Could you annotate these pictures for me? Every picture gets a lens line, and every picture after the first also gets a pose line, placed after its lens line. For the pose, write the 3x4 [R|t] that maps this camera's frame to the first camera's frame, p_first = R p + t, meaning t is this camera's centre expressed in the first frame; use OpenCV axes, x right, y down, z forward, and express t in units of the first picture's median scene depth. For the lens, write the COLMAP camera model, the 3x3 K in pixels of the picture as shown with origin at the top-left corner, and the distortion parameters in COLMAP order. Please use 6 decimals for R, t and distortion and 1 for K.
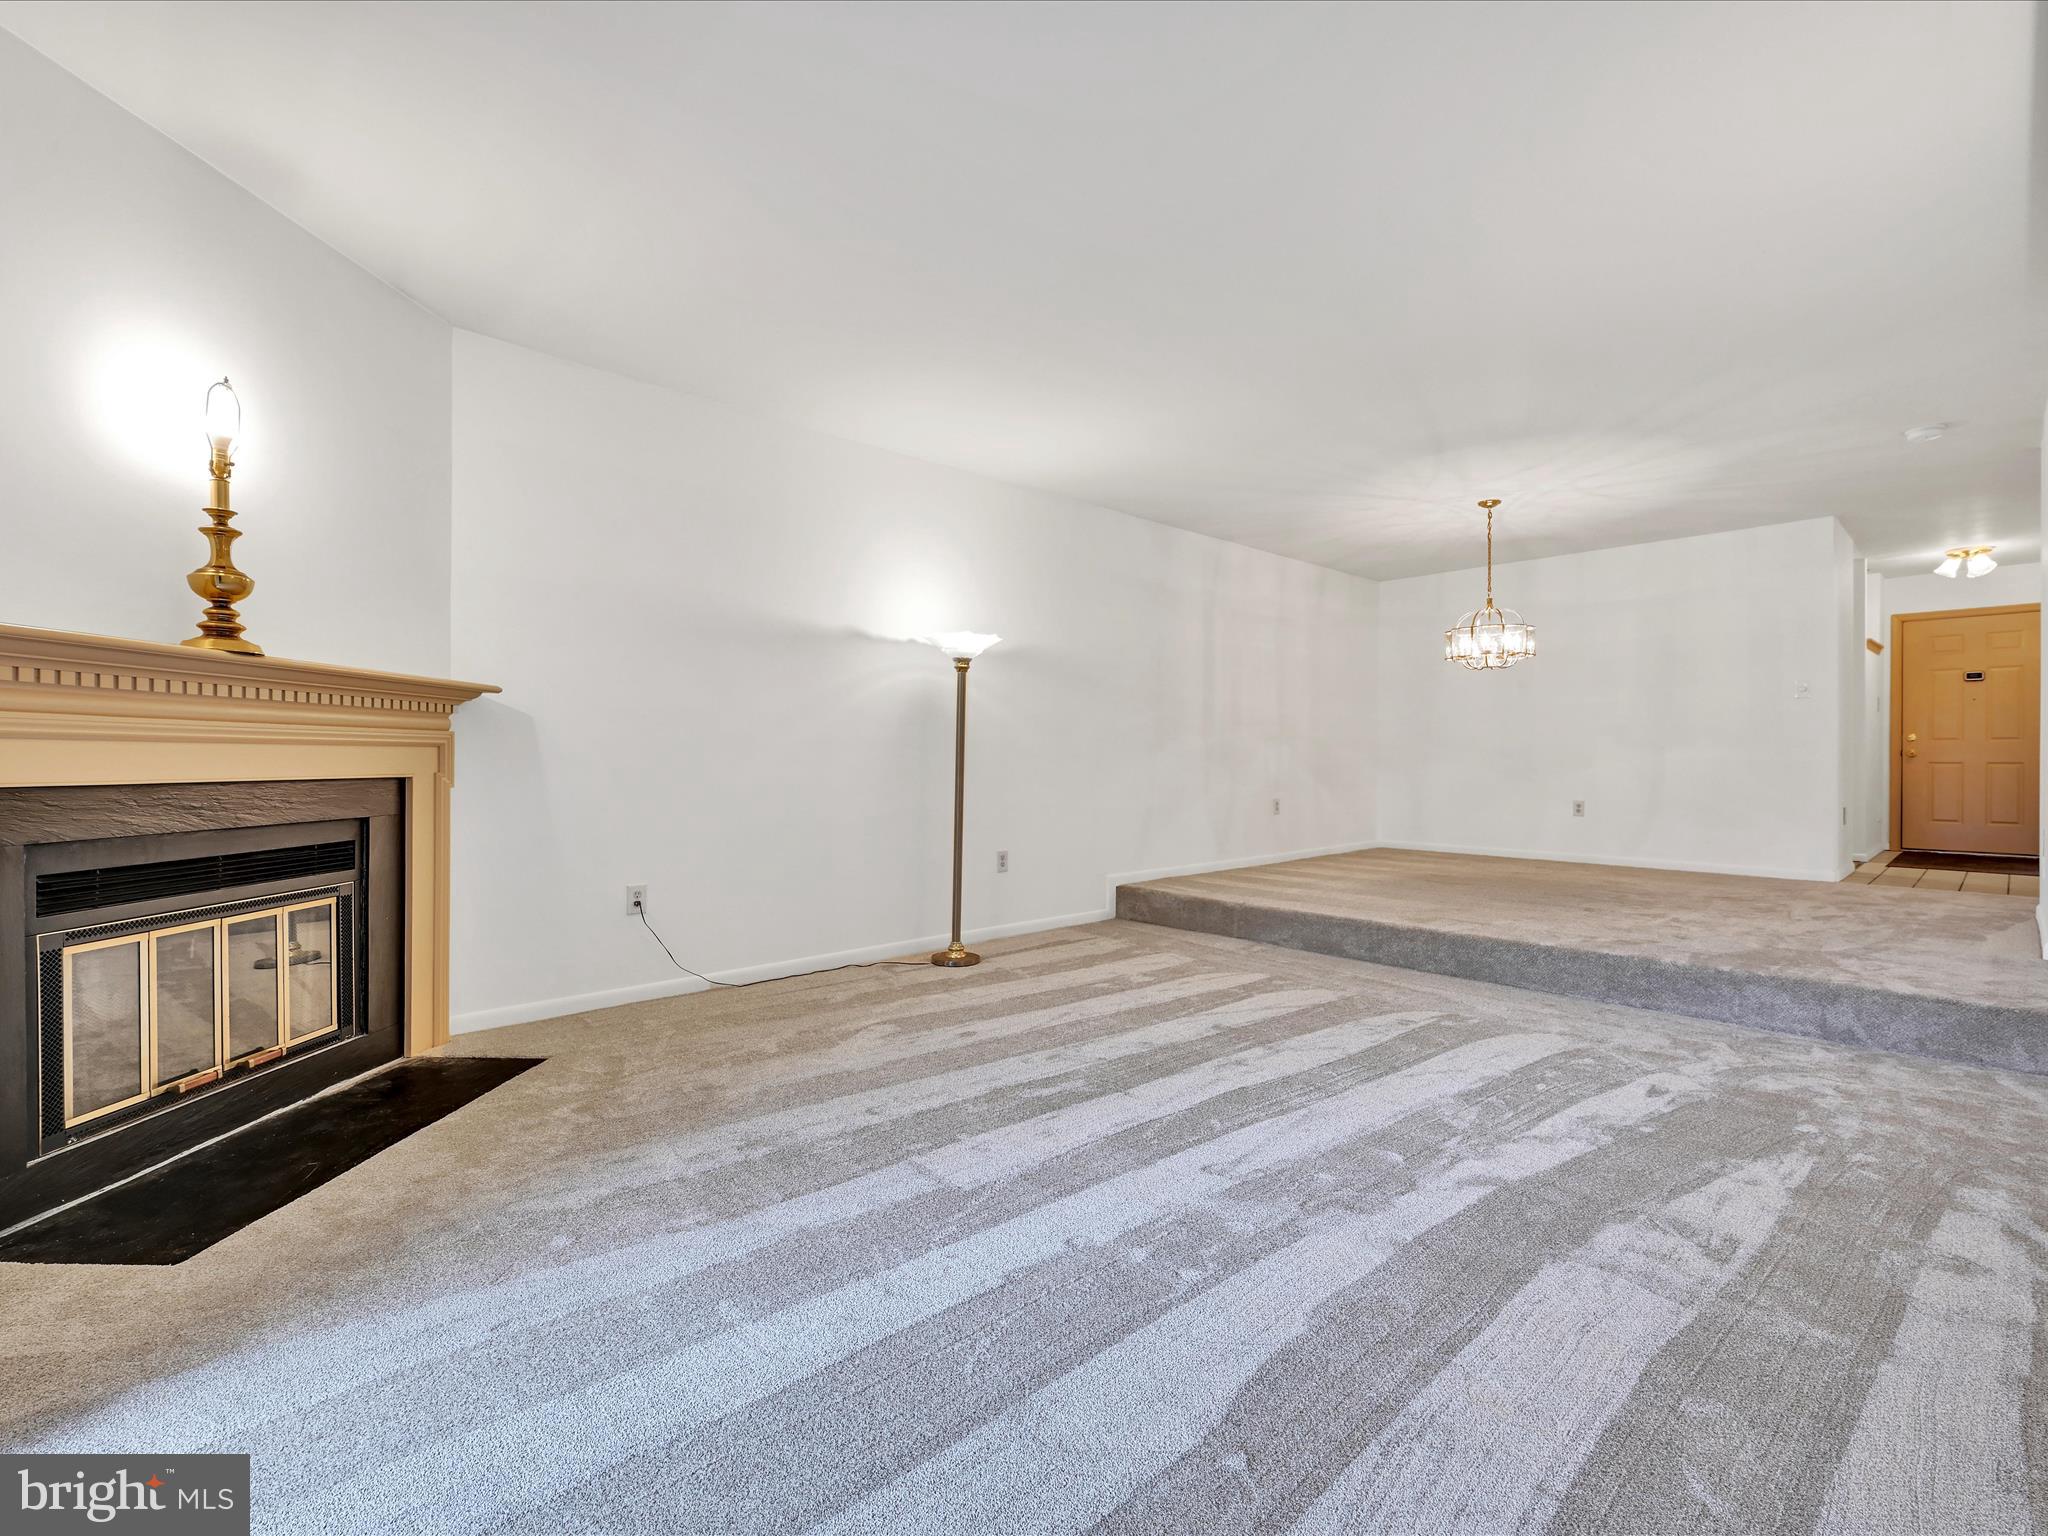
lens RADIAL K [[911.7, 0, 1029.8], [0, 911.7, 768.4], [0, 0, 1]] dist [-0.005304, -0.001235]
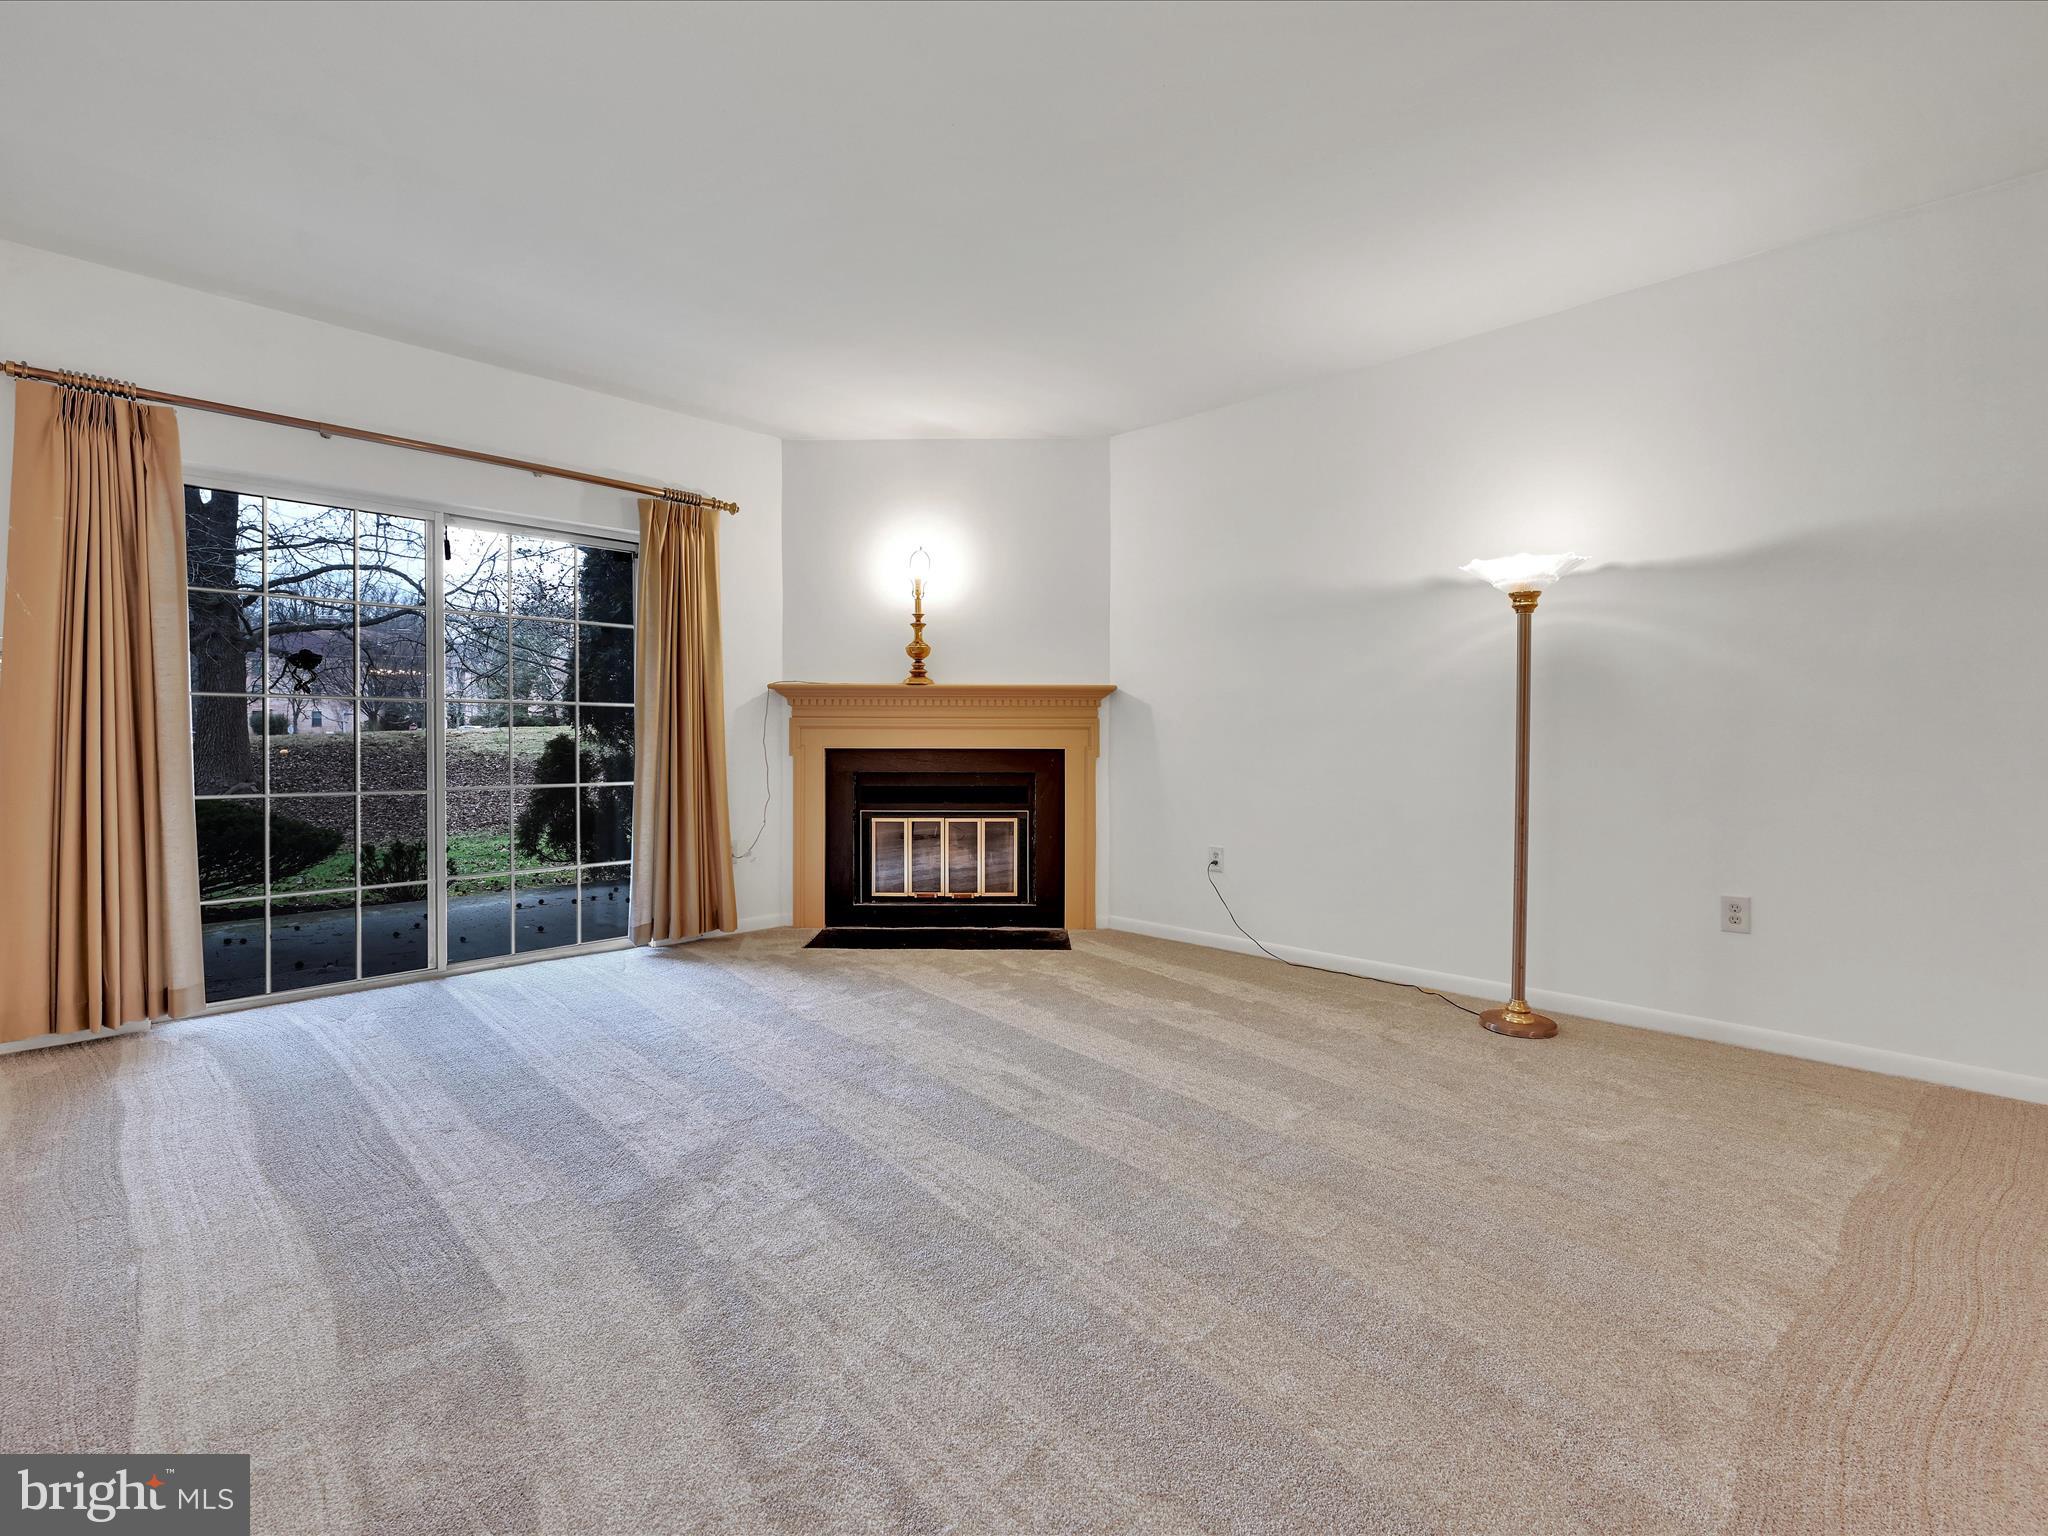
lens RADIAL K [[911.7, 0, 1026.7], [0, 911.7, 749.6], [0, 0, 1]] dist [-0.005304, -0.001235]
pose [[0.049484, 0.008717, -0.998737, 0.949419], [-0.014893, 0.999857, 0.007989, -0.001846], [0.998664, 0.014479, 0.049606, 0.936131]]
